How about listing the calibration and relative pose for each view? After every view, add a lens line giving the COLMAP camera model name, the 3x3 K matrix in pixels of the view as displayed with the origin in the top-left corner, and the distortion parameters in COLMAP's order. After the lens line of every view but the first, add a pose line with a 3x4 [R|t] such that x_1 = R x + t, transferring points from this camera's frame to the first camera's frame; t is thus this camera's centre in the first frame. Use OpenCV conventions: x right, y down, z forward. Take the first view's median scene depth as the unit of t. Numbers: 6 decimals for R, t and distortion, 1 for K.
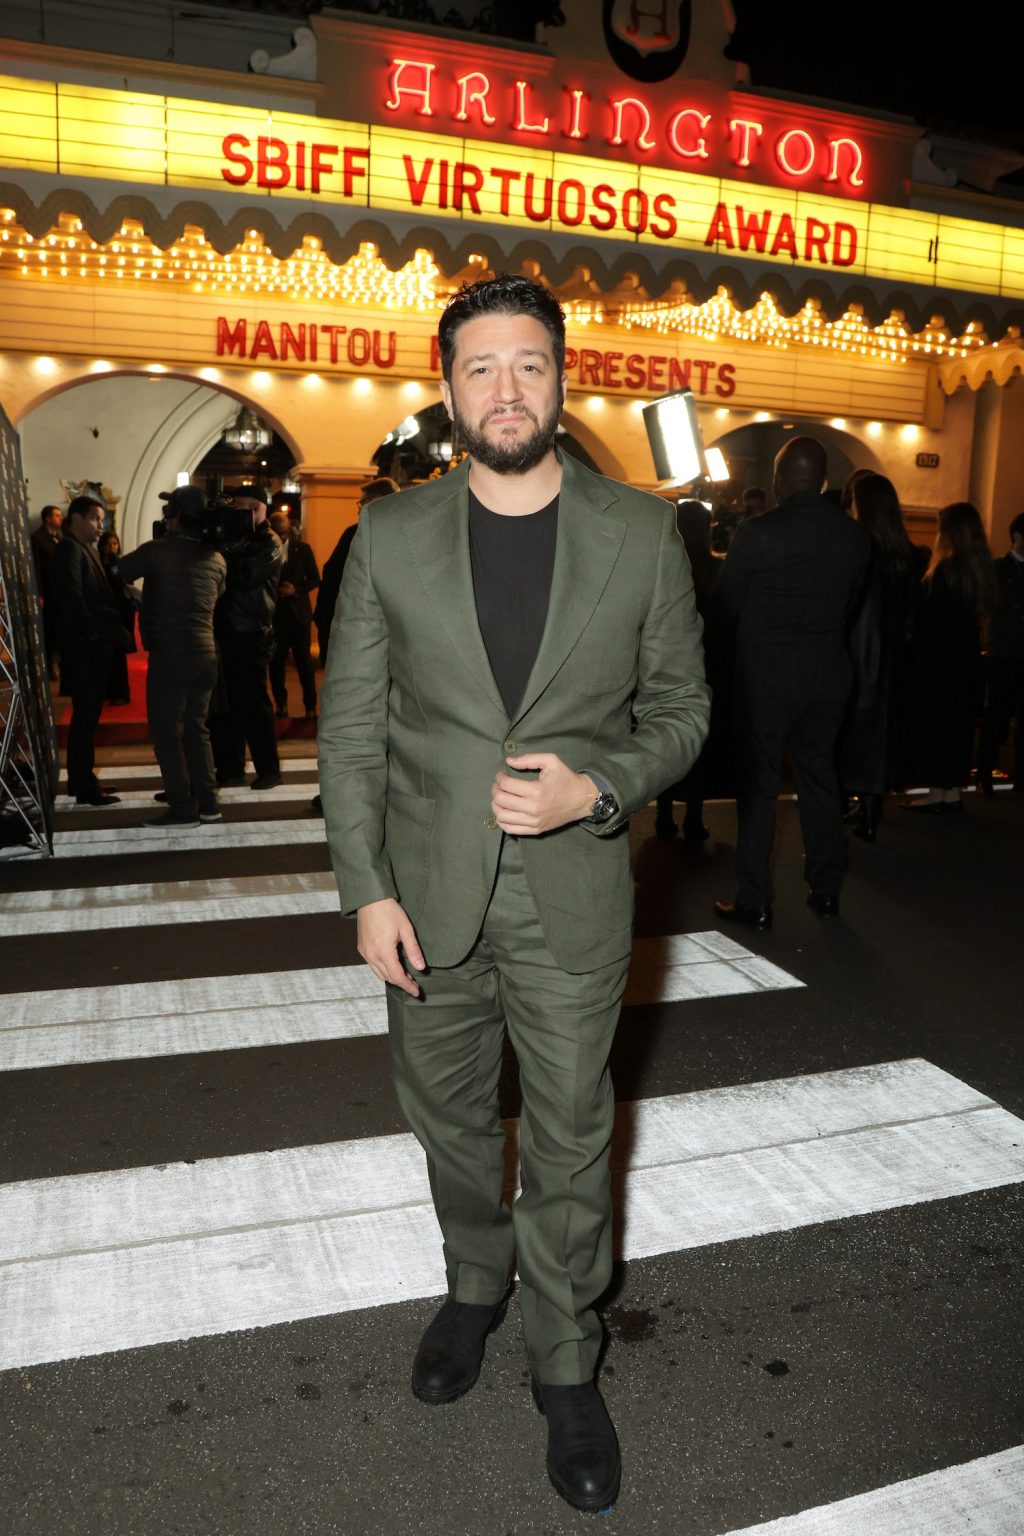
lens RADIAL K [[1128.9, 0, 512.0], [0, 1128.9, 768.0], [0, 0, 1]] dist [-0.109490, 0.061012]
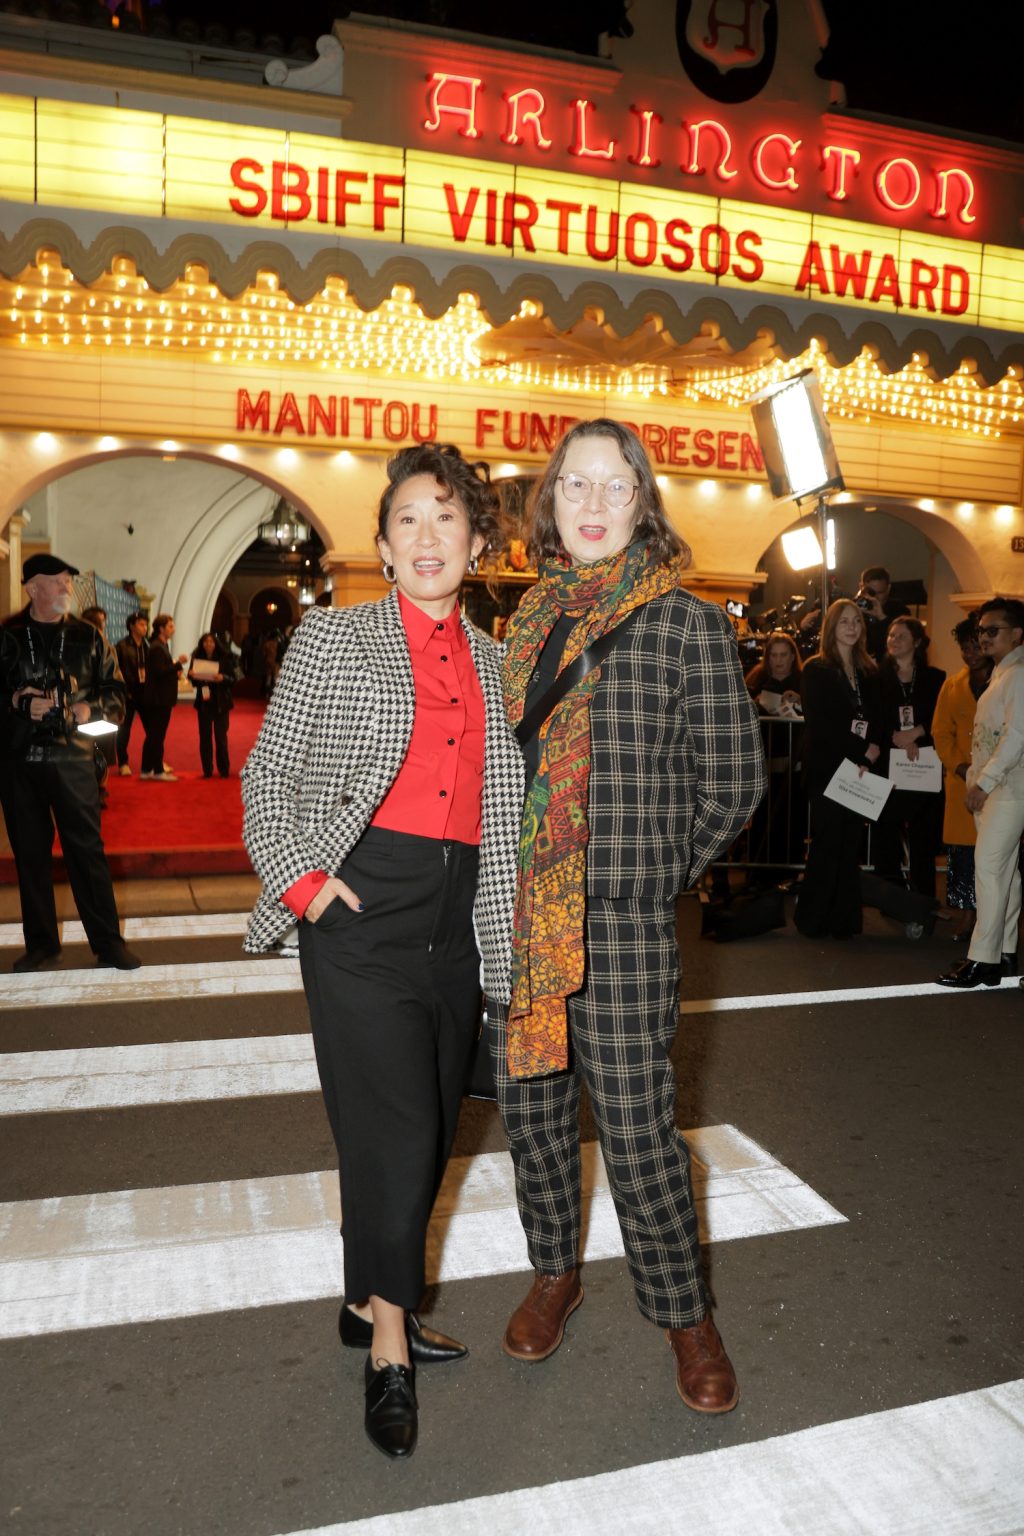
lens RADIAL K [[1128.9, 0, 512.0], [0, 1128.9, 768.0], [0, 0, 1]] dist [-0.109490, 0.061012]
pose [[0.999228, -0.002624, -0.039201, -0.013489], [-0.000784, 0.996235, -0.086689, -0.031987], [0.039281, 0.086652, 0.995464, 0.182371]]
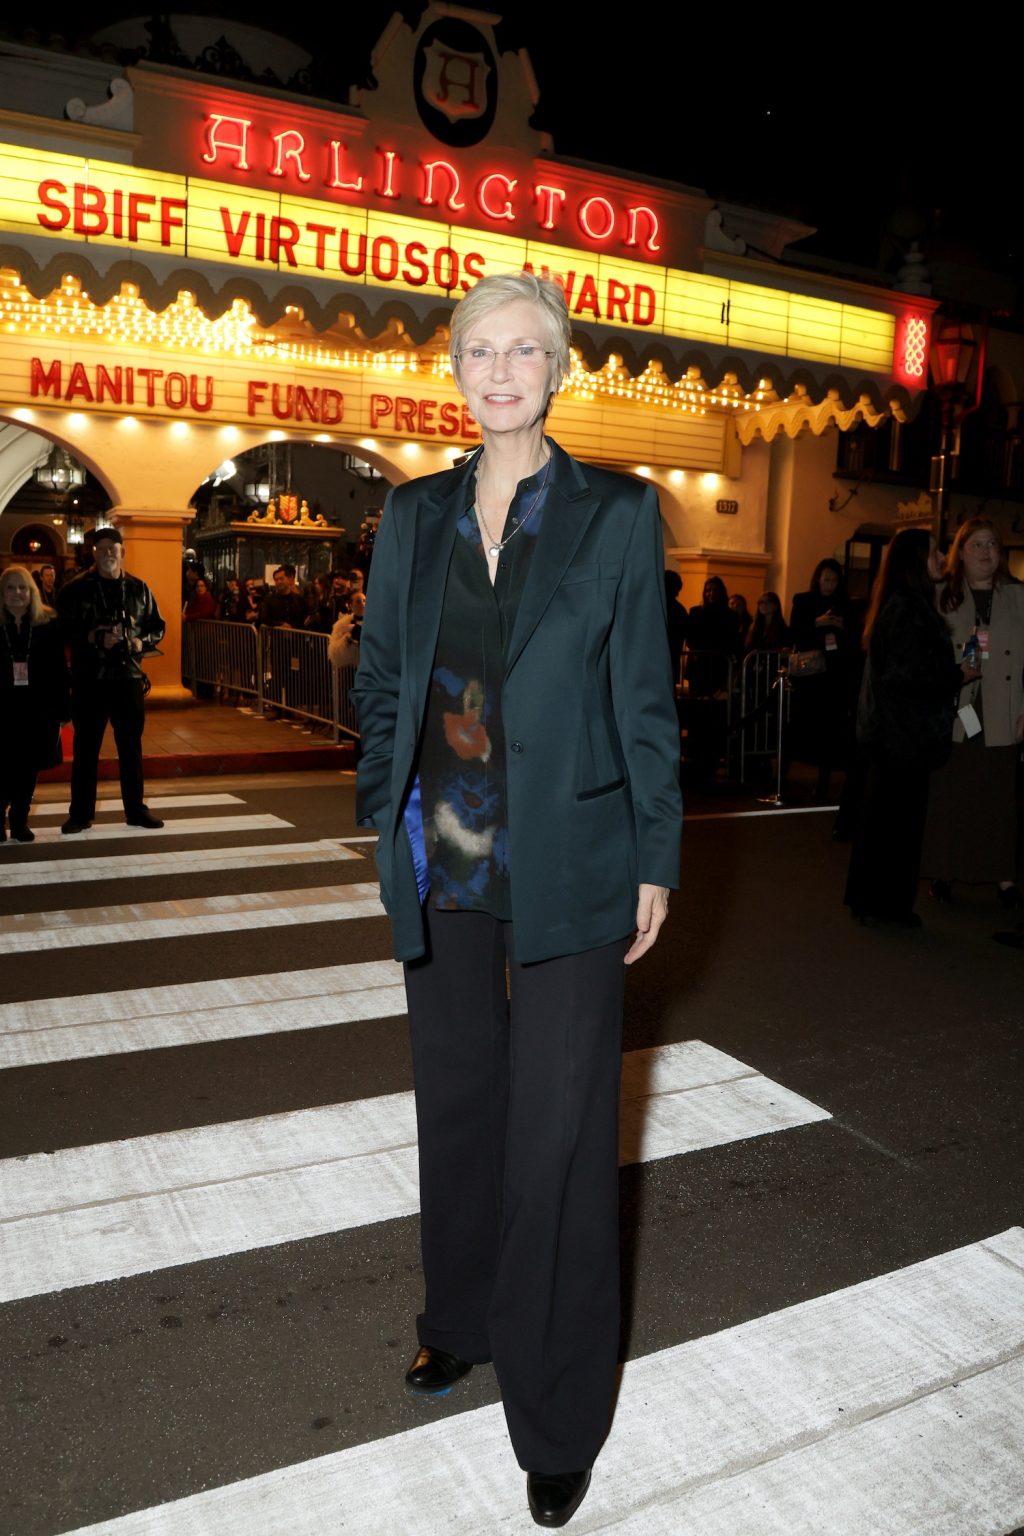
lens RADIAL K [[1126.0, 0, 486.7], [0, 1126.0, 789.0], [0, 0, 1]] dist [-0.113195, 0.065326]
pose [[0.990679, -0.017851, 0.135042, 0.000079], [0.020009, 0.999693, -0.014636, 0.003759], [-0.134740, 0.017202, 0.990732, -0.032089]]
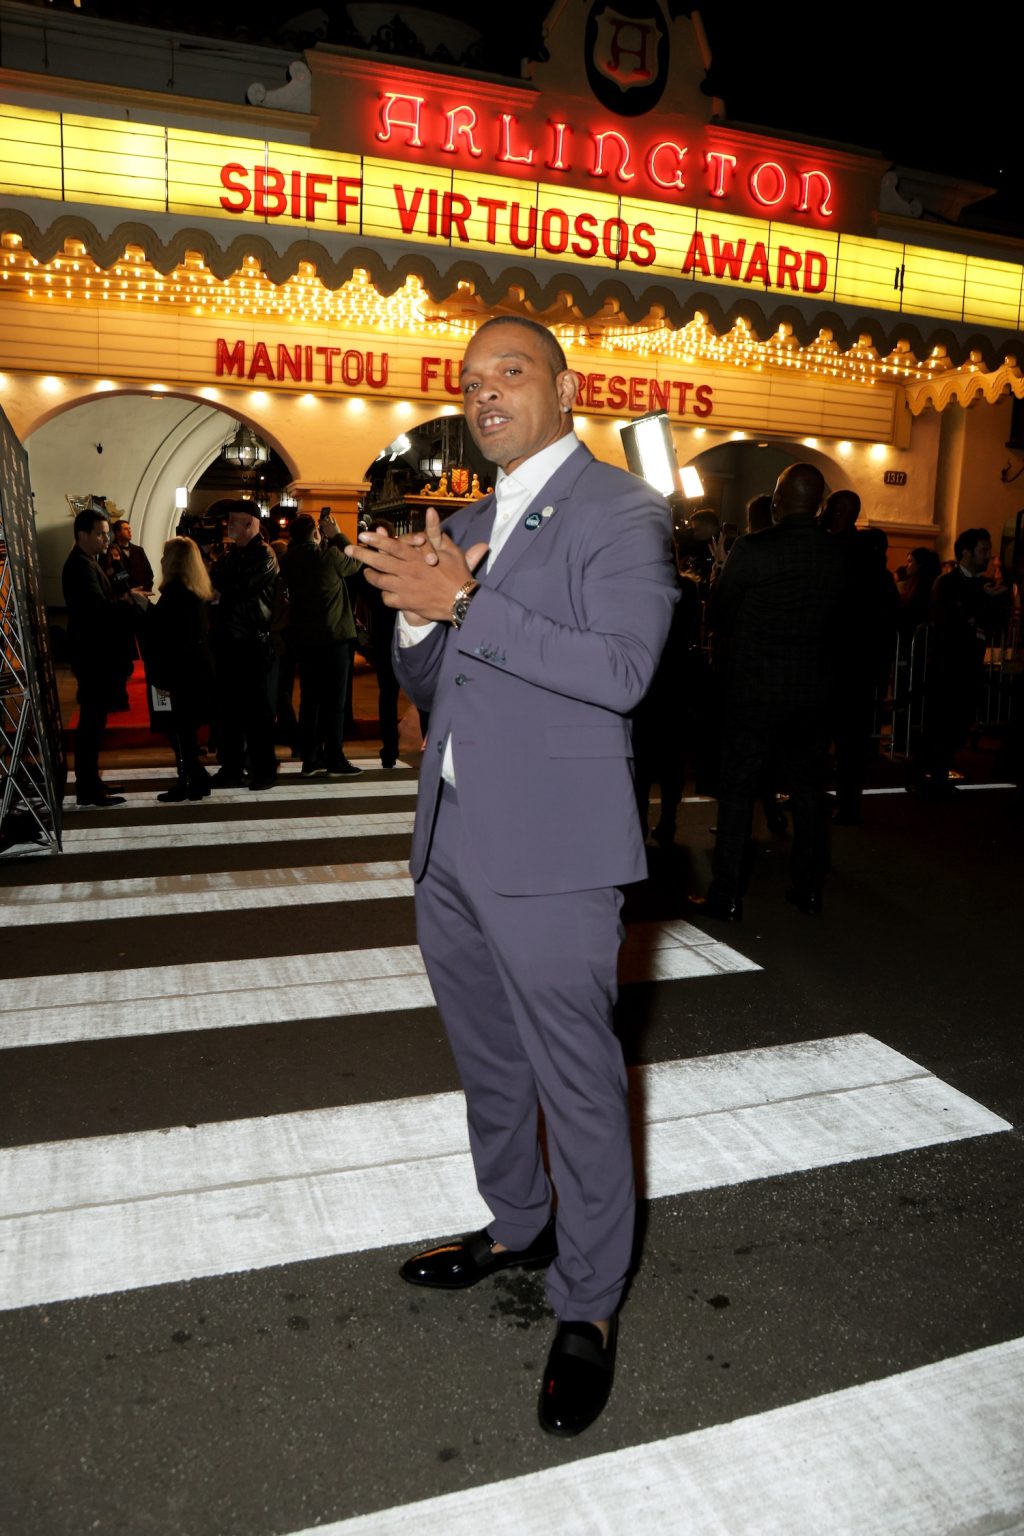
lens RADIAL K [[1082.4, 0, 517.6], [0, 1082.4, 785.6], [0, 0, 1]] dist [-0.111570, 0.064579]
pose [[0.999890, -0.000567, 0.014809, 0.003328], [0.000373, 0.999914, 0.013124, 0.001231], [-0.014815, -0.013117, 0.999804, -0.010381]]
